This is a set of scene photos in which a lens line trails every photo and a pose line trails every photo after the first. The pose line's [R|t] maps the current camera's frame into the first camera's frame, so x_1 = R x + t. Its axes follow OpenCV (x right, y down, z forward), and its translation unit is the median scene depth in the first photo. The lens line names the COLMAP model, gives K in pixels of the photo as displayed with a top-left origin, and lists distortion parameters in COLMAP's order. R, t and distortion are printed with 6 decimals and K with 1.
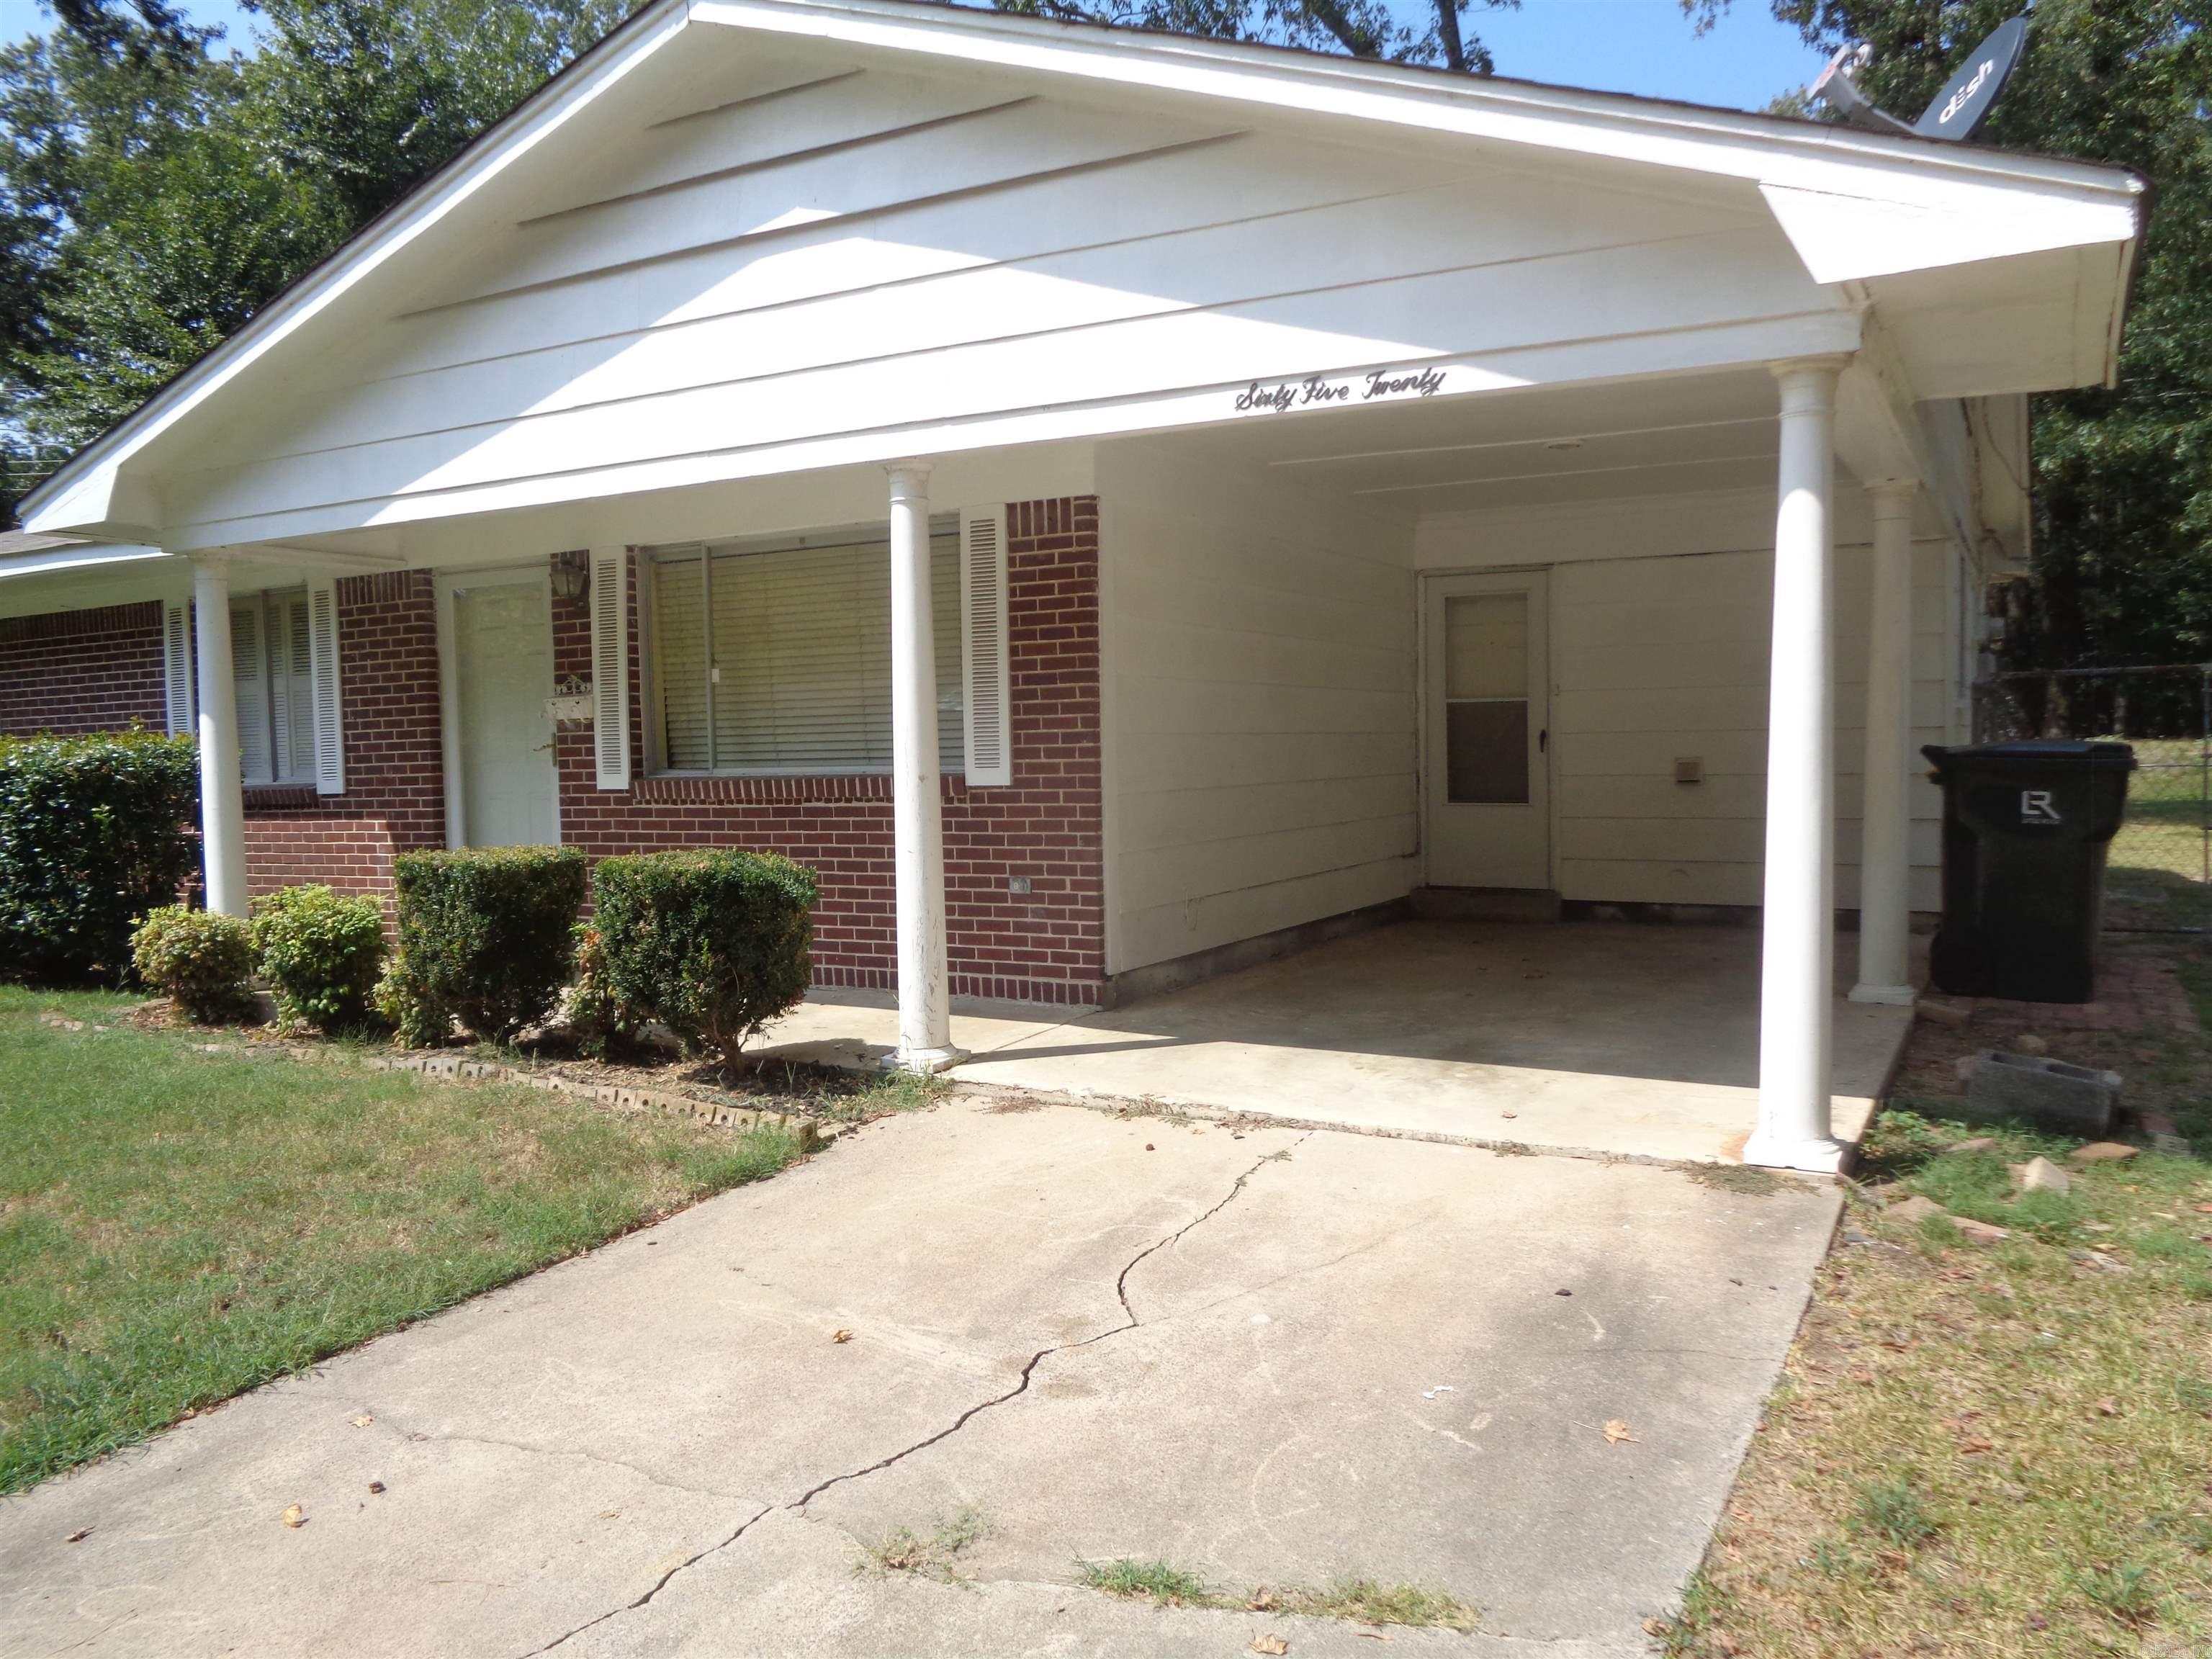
lens RADIAL K [[1662.0, 0, 1115.1], [0, 1662.0, 845.6], [0, 0, 1]] dist [-0.008114, 0.002909]
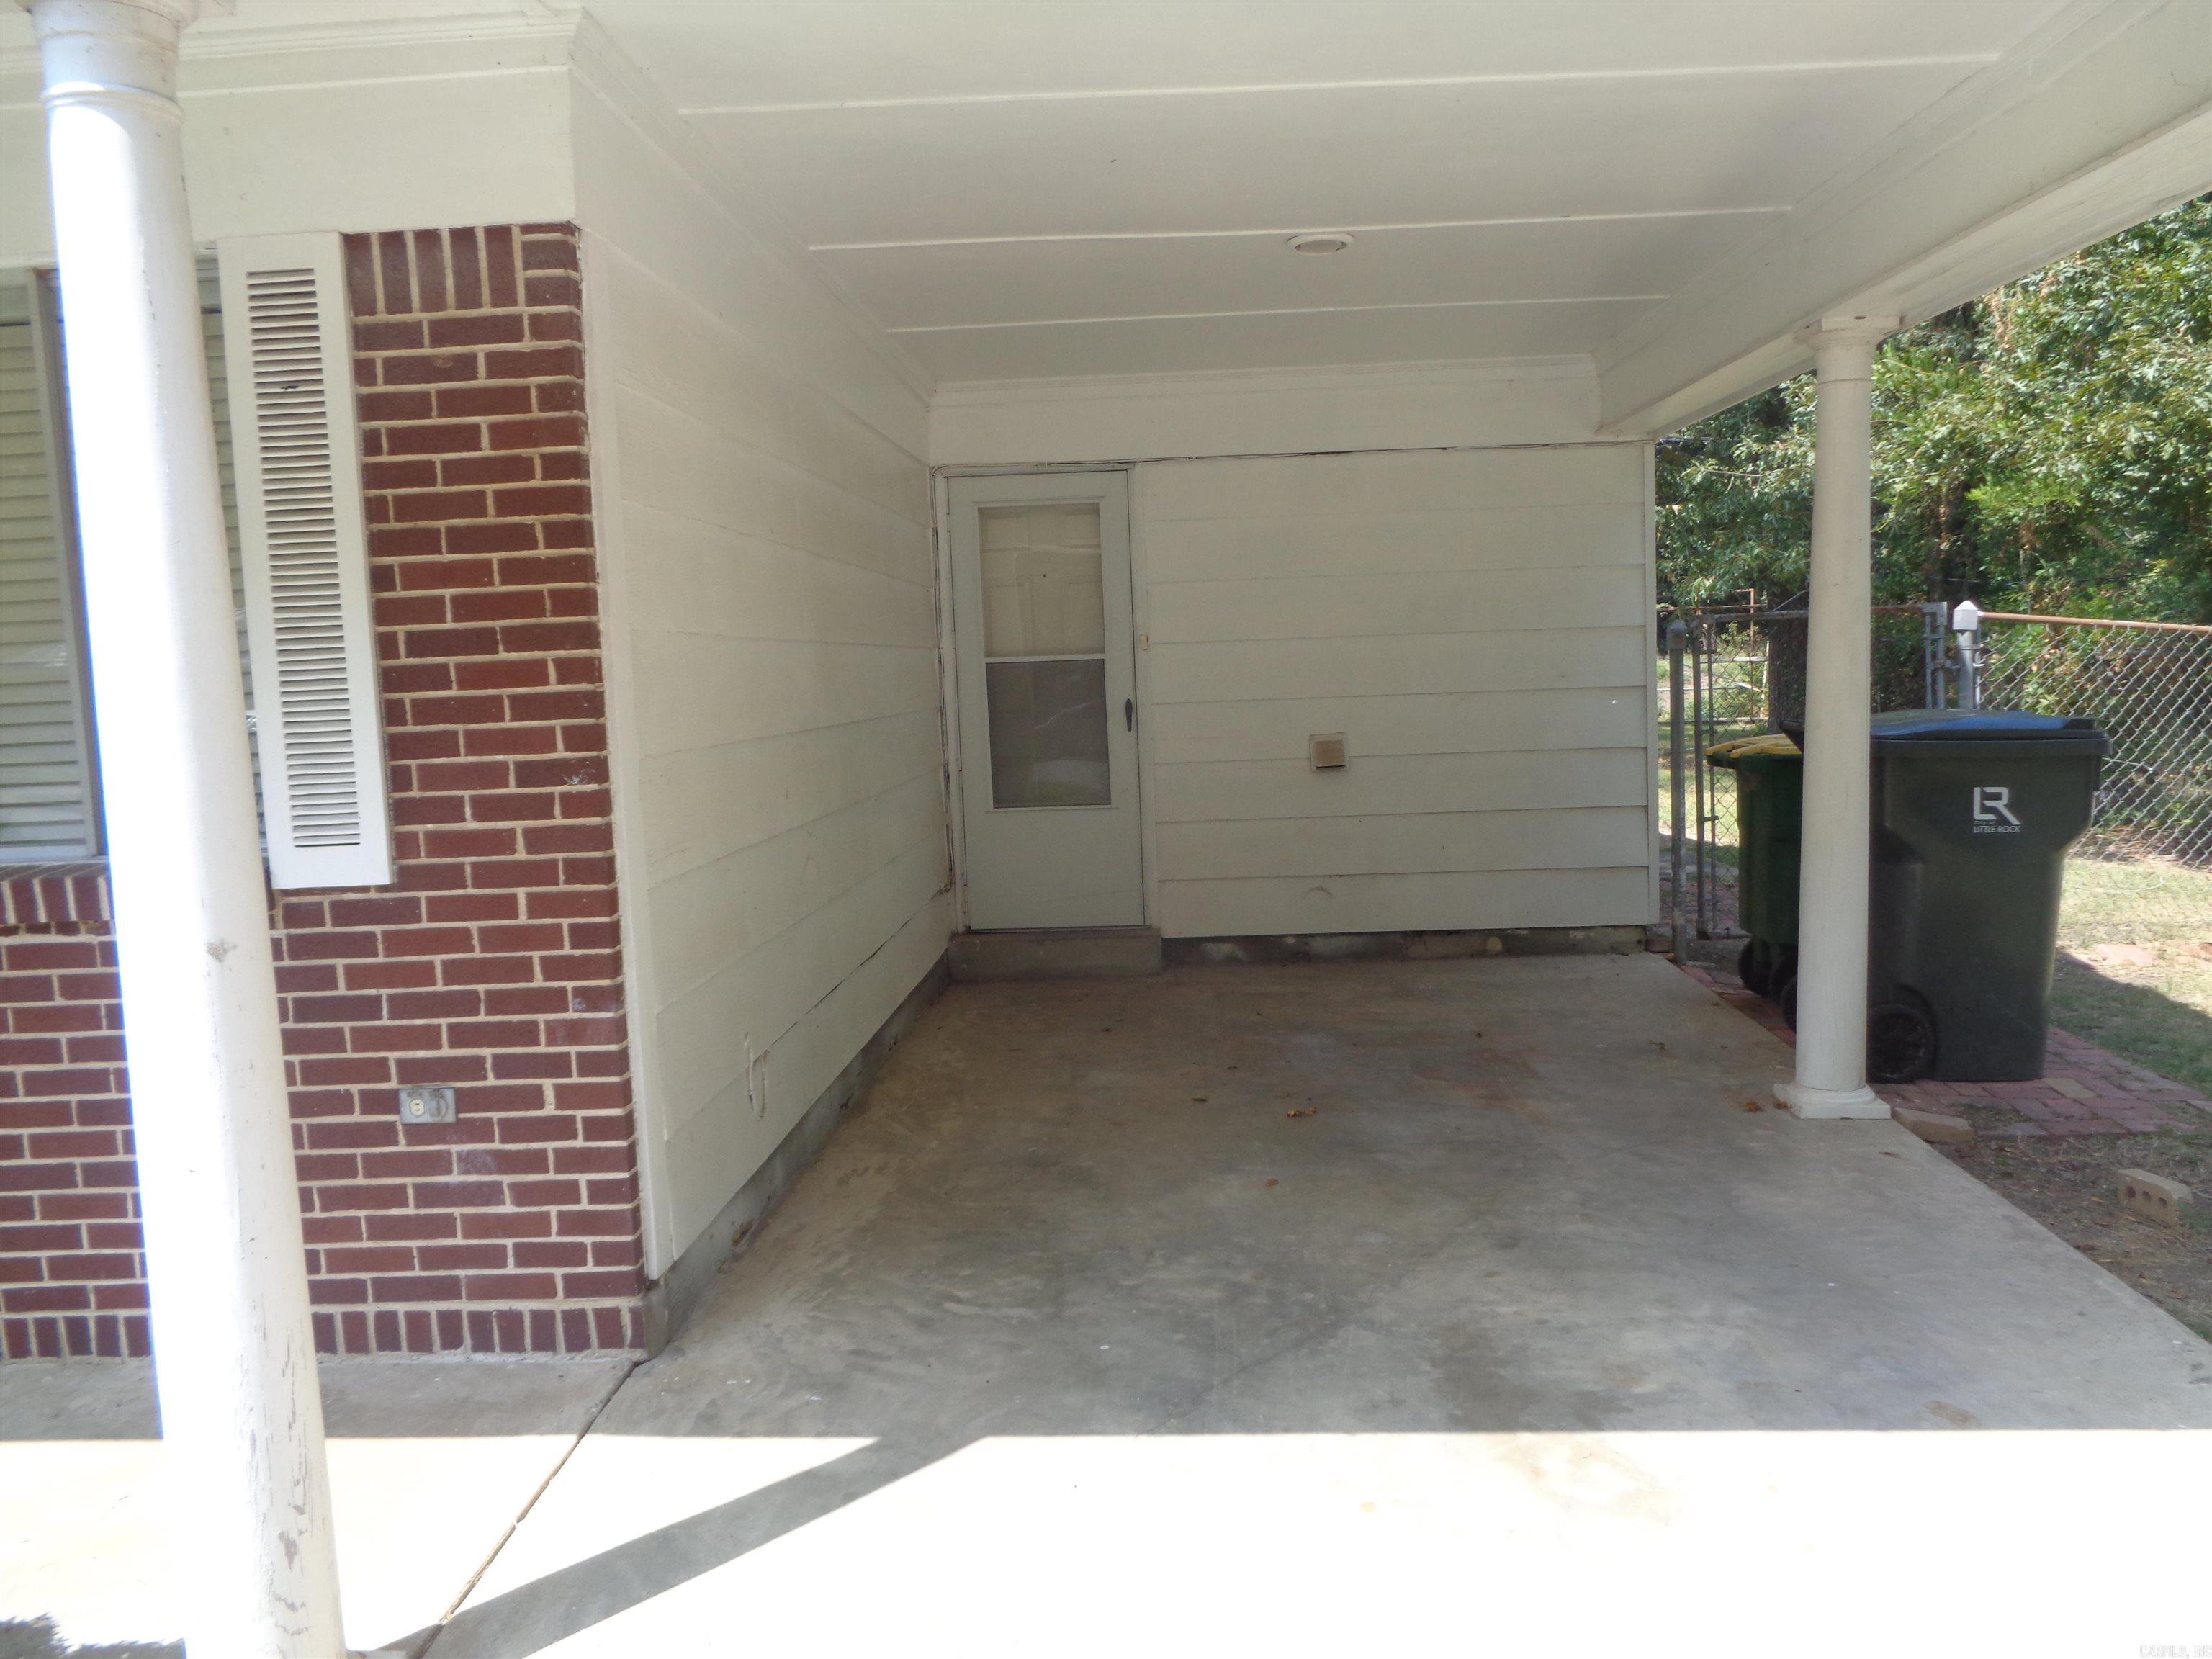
lens RADIAL K [[1662.0, 0, 1099.4], [0, 1662.0, 833.0], [0, 0, 1]] dist [-0.008114, 0.002909]
pose [[0.898999, -0.060862, 0.433702, -0.084805], [0.049078, 0.998059, 0.038327, -0.057836], [-0.435193, -0.013170, 0.900241, 0.525788]]
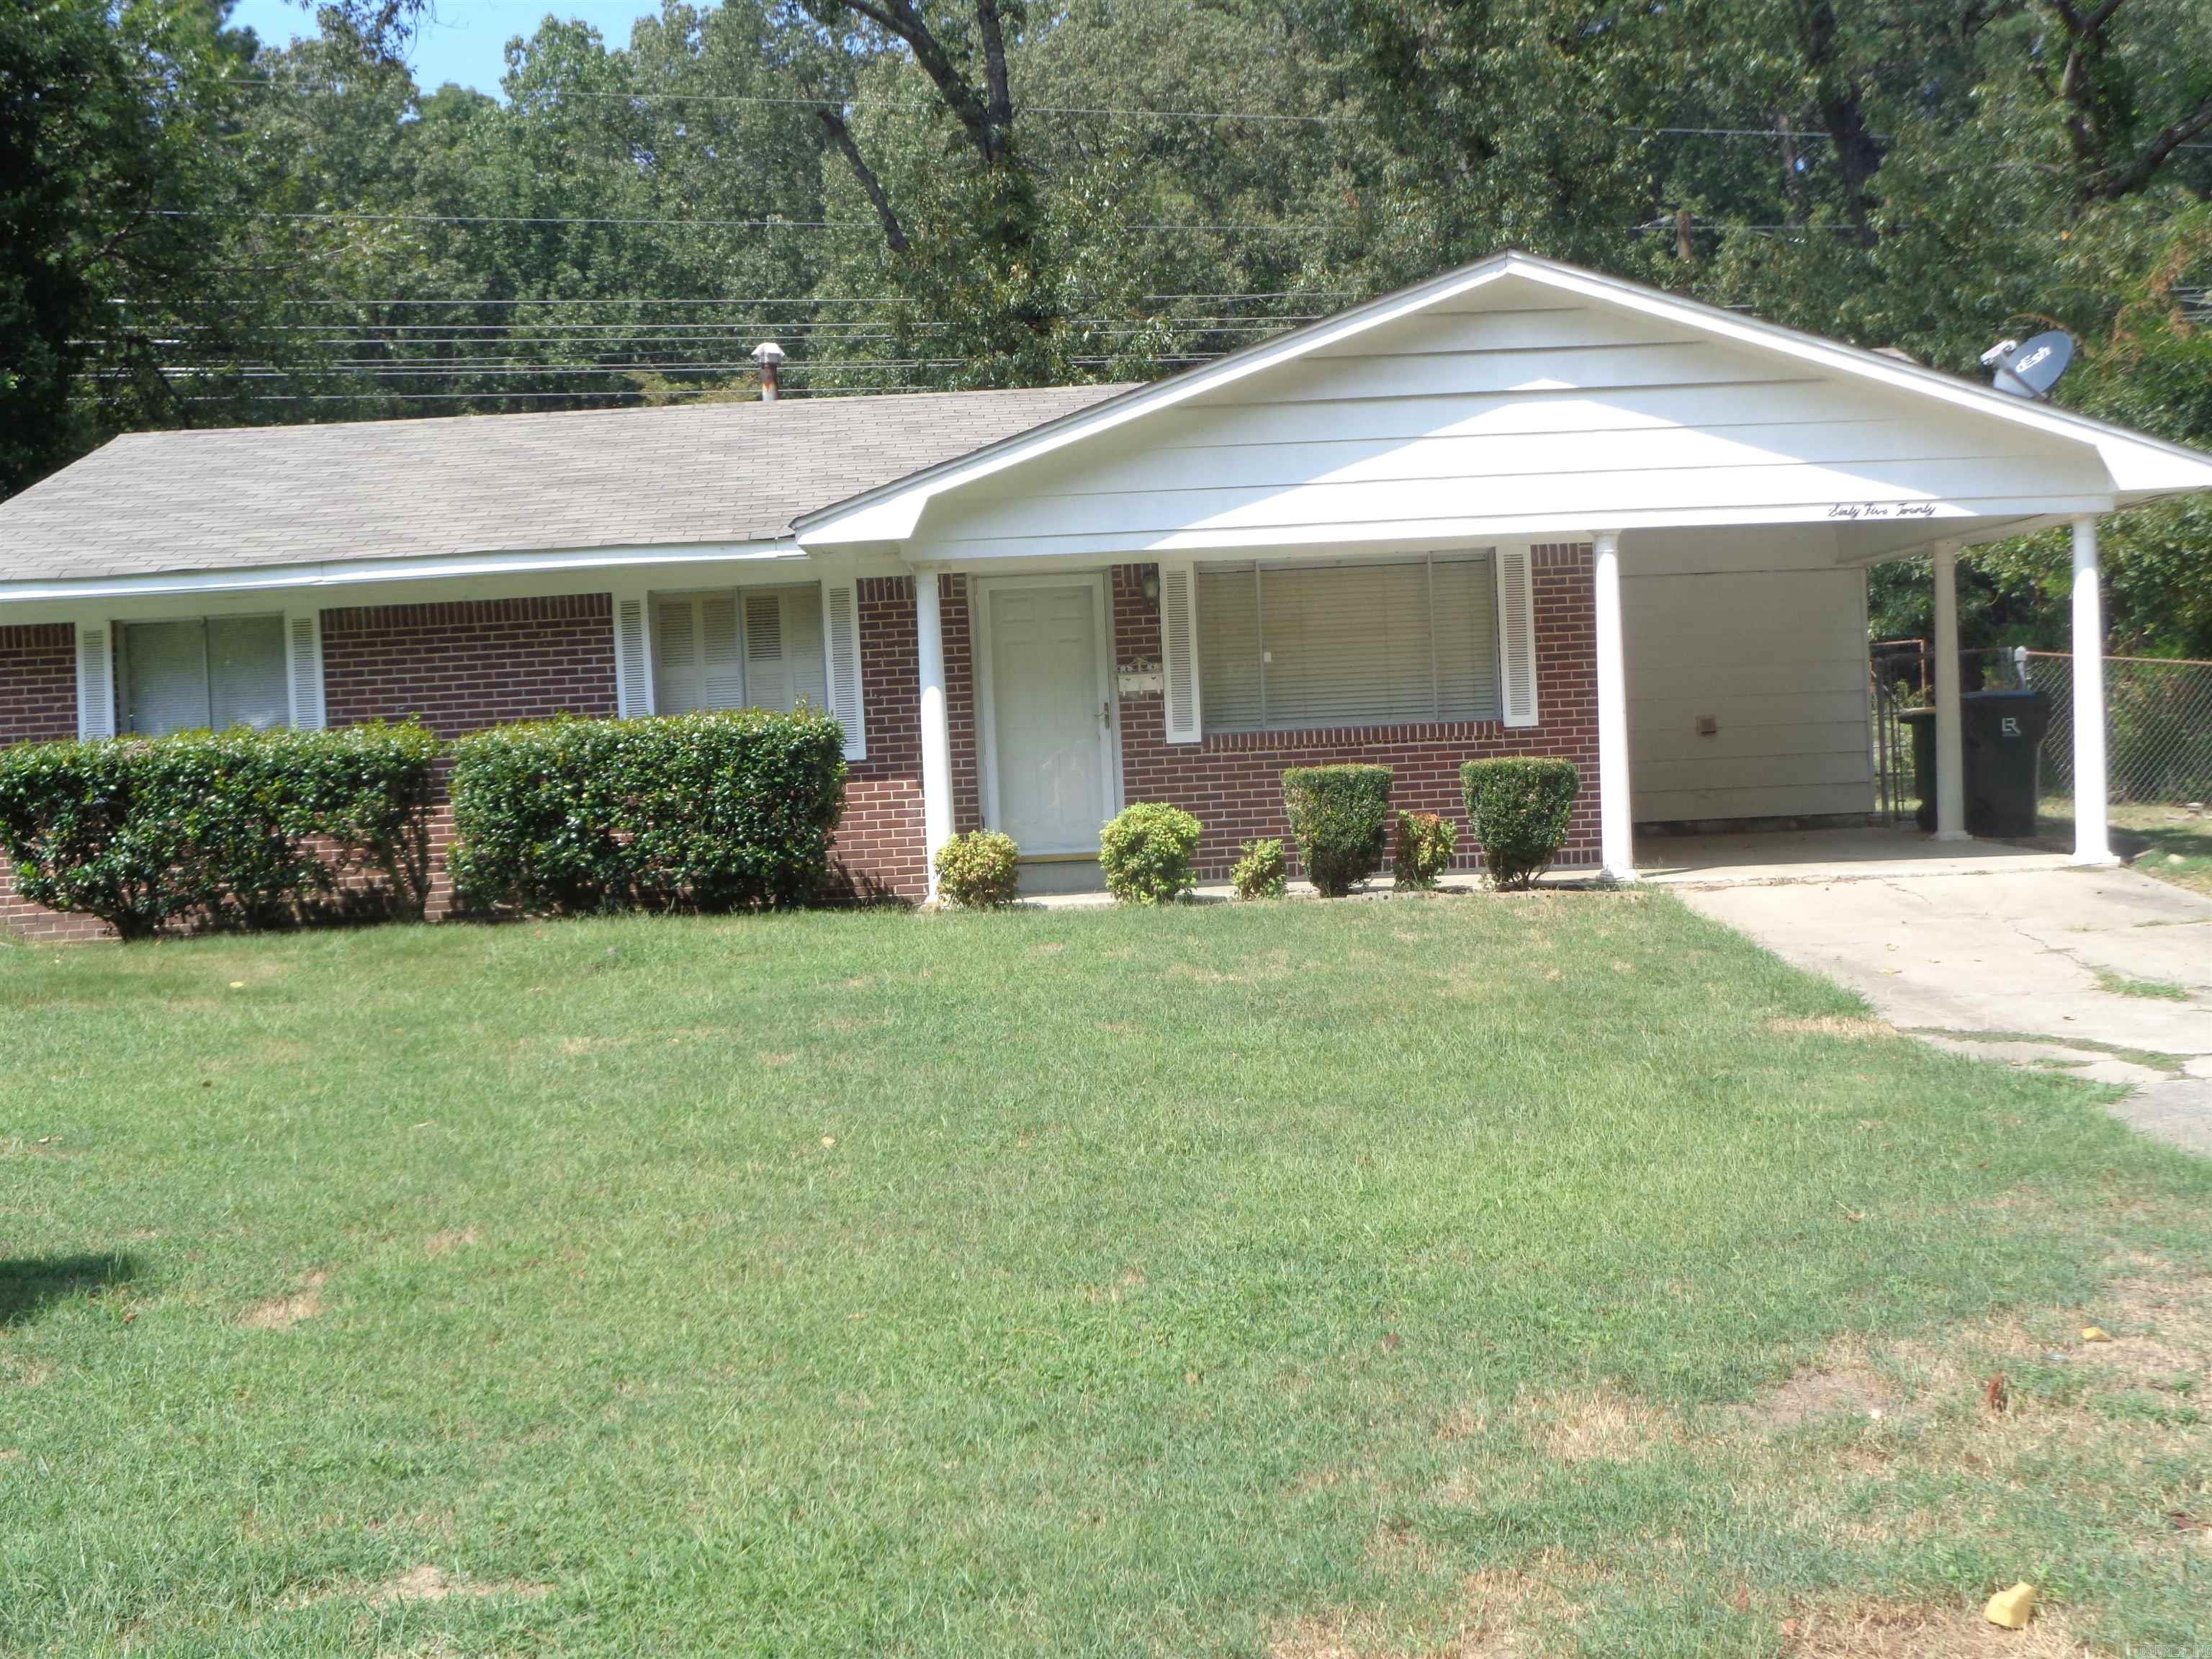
lens RADIAL K [[2654.8, 0, 1131.3], [0, 2654.8, 816.8], [0, 0, 1]] dist [0.010917, 0.000000]
pose [[0.861025, -0.032265, 0.507538, -1.662097], [0.059715, 0.997496, -0.037892, 0.120929], [-0.505044, 0.062934, 0.860796, -0.942256]]
